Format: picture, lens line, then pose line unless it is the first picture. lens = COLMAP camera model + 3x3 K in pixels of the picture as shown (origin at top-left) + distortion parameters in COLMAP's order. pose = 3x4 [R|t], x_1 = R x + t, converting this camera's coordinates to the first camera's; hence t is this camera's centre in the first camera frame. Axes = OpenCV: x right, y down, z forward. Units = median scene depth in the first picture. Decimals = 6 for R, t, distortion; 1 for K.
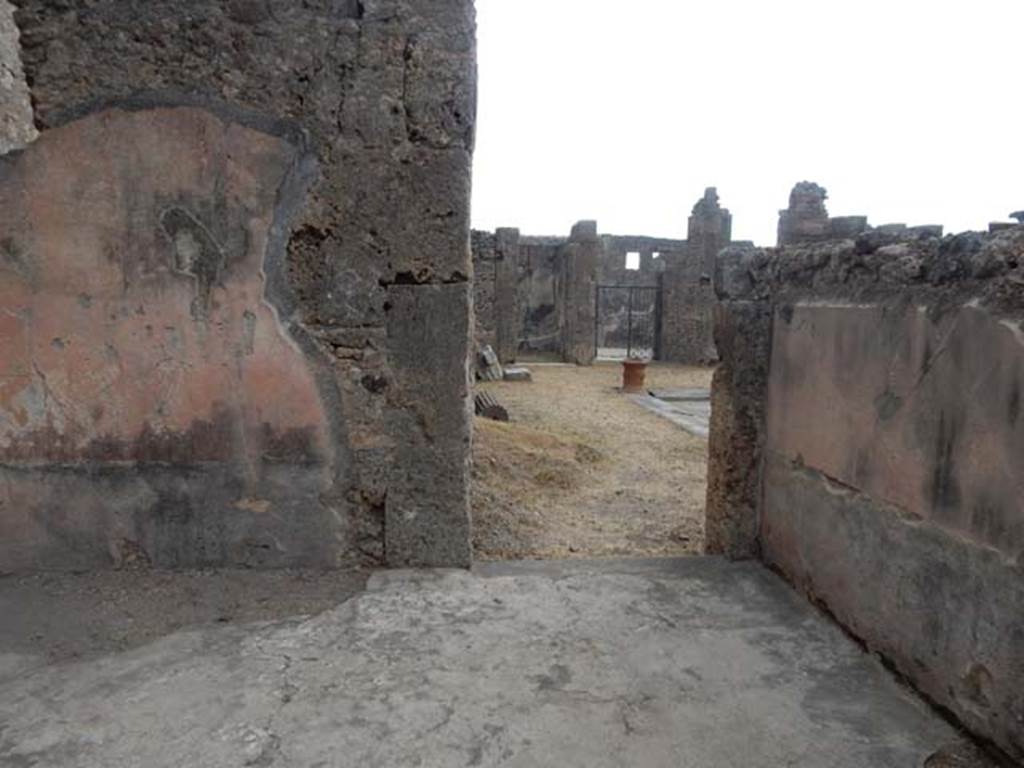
lens RADIAL K [[732.1, 0, 509.9], [0, 732.1, 388.4], [0, 0, 1]] dist [0.002600, 0.002884]
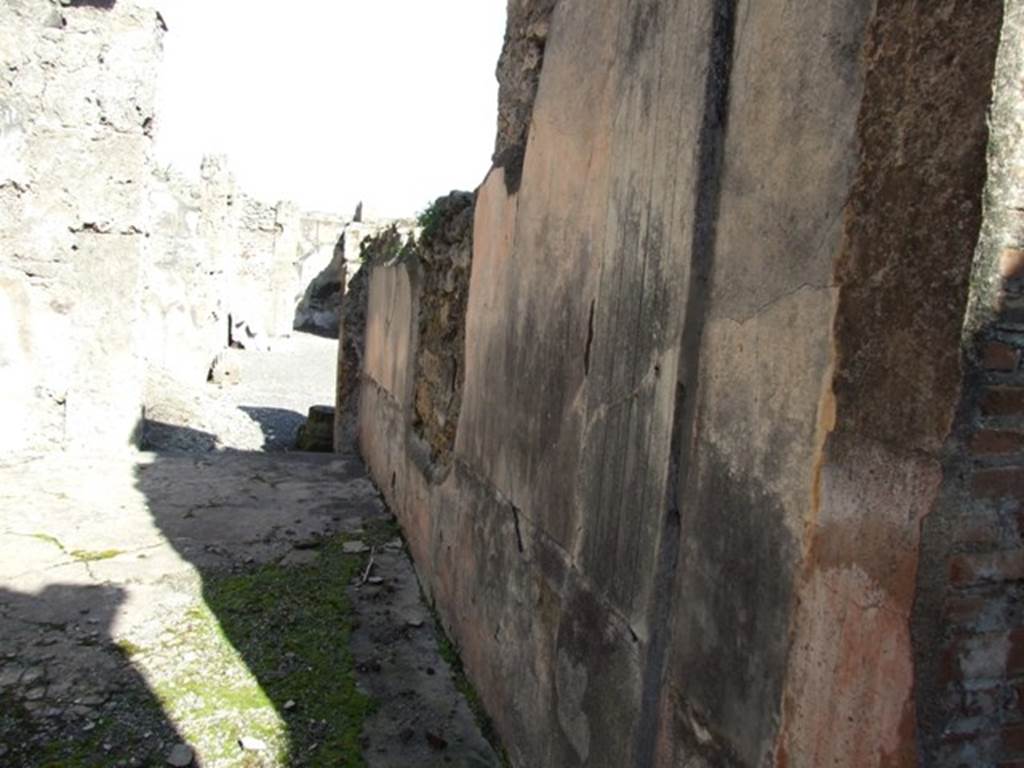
lens RADIAL K [[835.5, 0, 512.0], [0, 835.5, 384.0], [0, 0, 1]] dist [-0.011469, 0.009870]
pose [[0.980883, 0.049577, 0.188179, 0.333181], [-0.047365, 0.998746, -0.016237, 0.118891], [-0.188748, 0.007014, 0.982001, -0.611598]]
